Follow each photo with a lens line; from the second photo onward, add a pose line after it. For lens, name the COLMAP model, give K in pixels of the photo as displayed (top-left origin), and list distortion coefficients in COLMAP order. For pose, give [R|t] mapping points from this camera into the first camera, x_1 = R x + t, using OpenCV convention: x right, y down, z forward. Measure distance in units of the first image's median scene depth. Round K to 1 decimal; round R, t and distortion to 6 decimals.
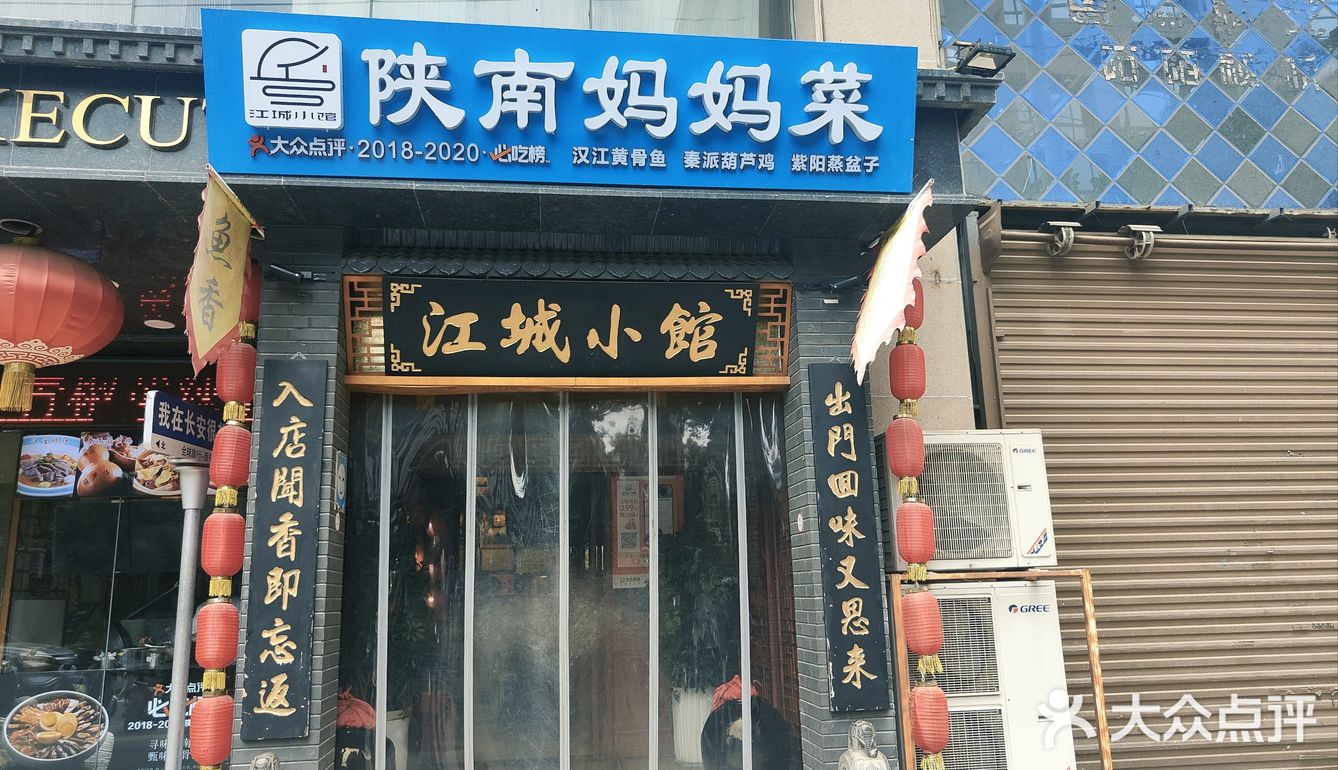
lens RADIAL K [[1022.9, 0, 694.8], [0, 1022.9, 385.1], [0, 0, 1]] dist [-0.003200, 0.000136]
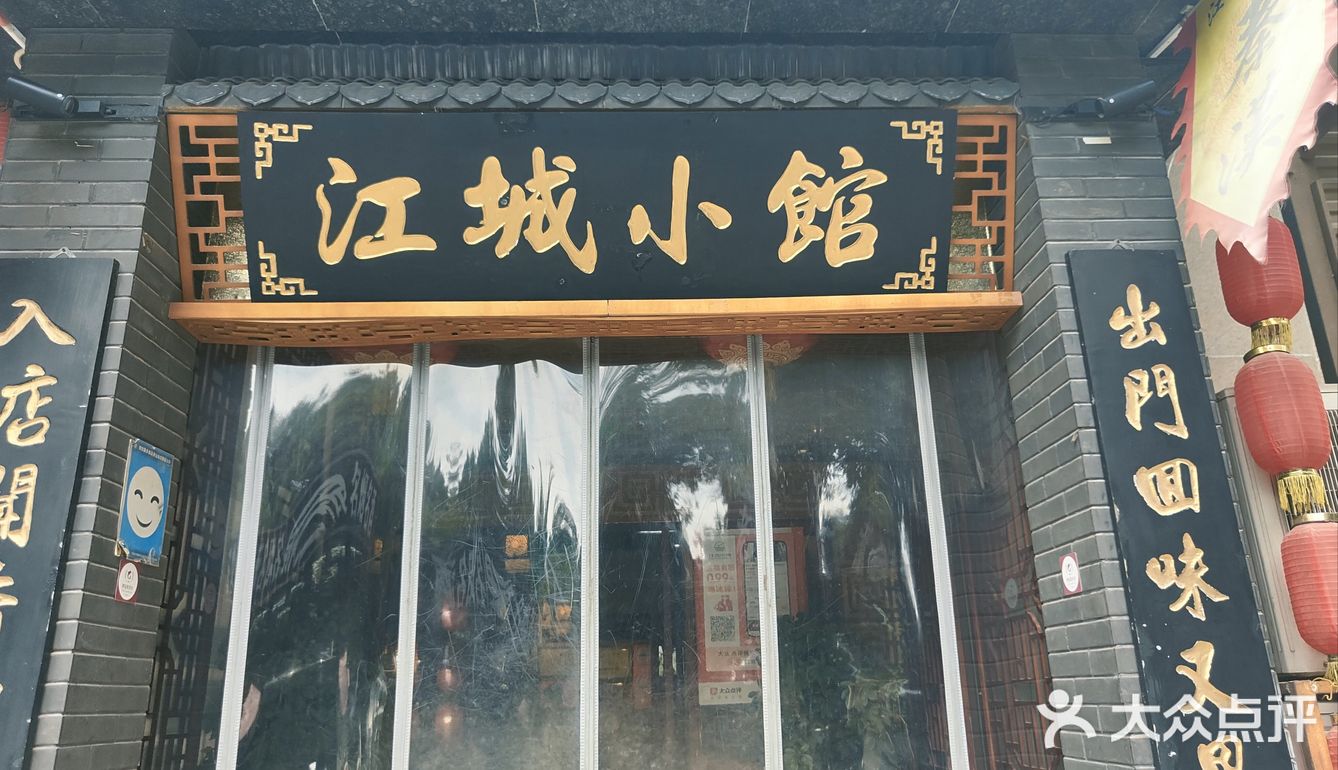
lens RADIAL K [[1022.9, 0, 694.8], [0, 1022.9, 385.1], [0, 0, 1]] dist [-0.003200, 0.000136]
pose [[0.995601, -0.033566, -0.087473, -0.028908], [0.025046, 0.994995, -0.096736, 0.088714], [0.090283, 0.094119, 0.991459, 0.498800]]
